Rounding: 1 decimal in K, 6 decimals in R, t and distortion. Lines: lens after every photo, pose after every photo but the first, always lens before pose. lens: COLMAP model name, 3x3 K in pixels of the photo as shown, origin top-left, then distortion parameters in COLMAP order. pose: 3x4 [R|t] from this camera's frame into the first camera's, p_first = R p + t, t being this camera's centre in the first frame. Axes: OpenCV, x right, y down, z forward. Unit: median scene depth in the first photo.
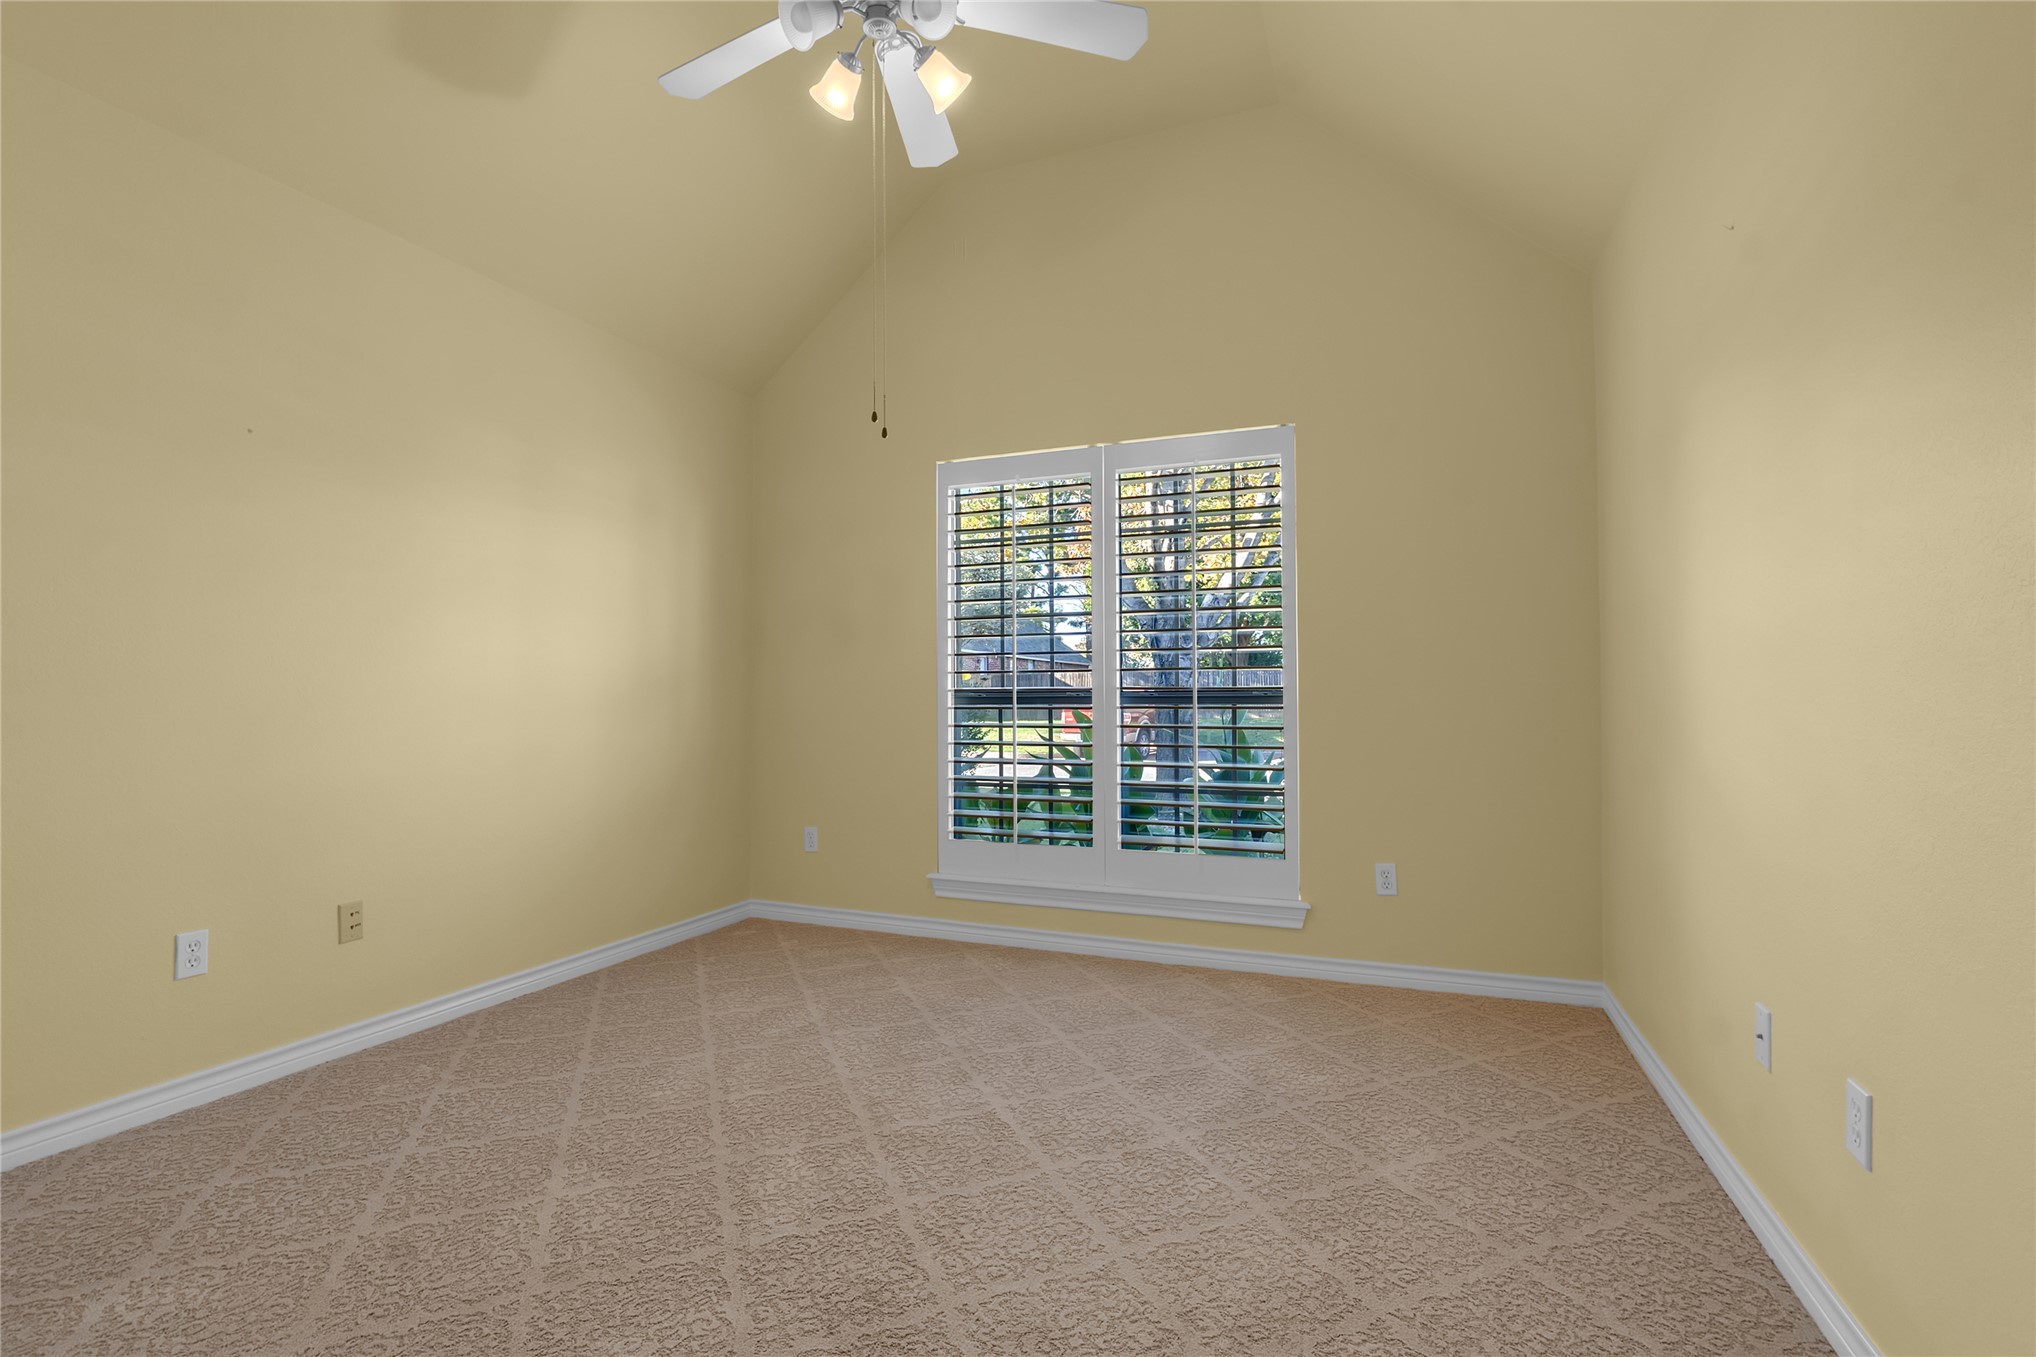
lens RADIAL K [[983.2, 0, 1052.8], [0, 983.2, 691.6], [0, 0, 1]] dist [-0.012085, 0.000198]
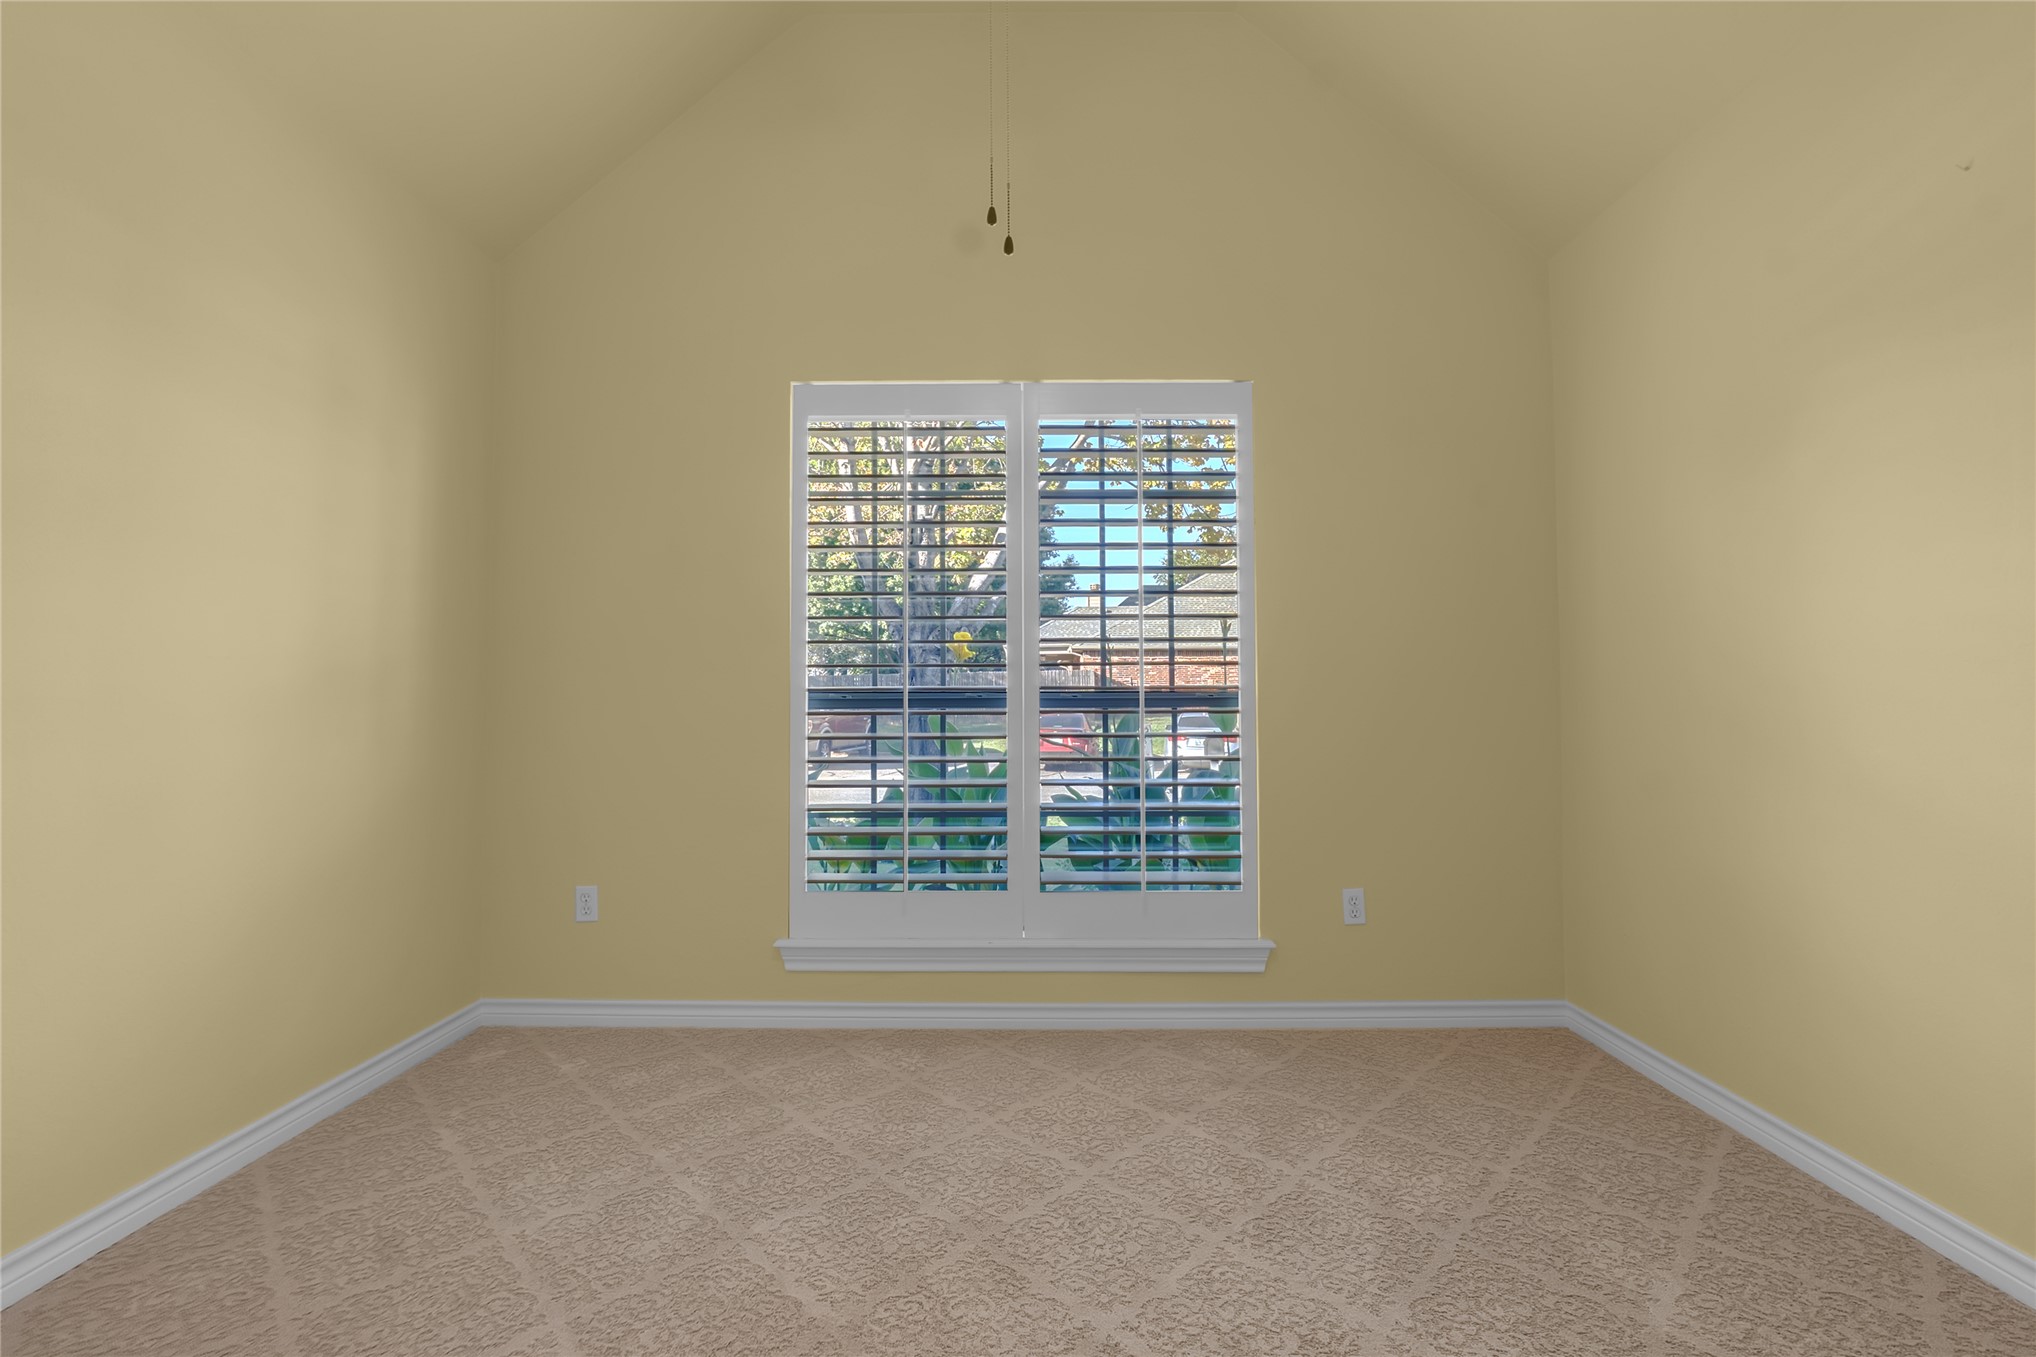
lens RADIAL K [[922.7, 0, 985.5], [0, 922.7, 676.9], [0, 0, 1]] dist [-0.009485, 0.000541]
pose [[0.931615, 0.010765, 0.363289, -0.269044], [-0.001207, 0.999647, -0.026524, 0.008047], [-0.363446, 0.024272, 0.931299, 0.346580]]
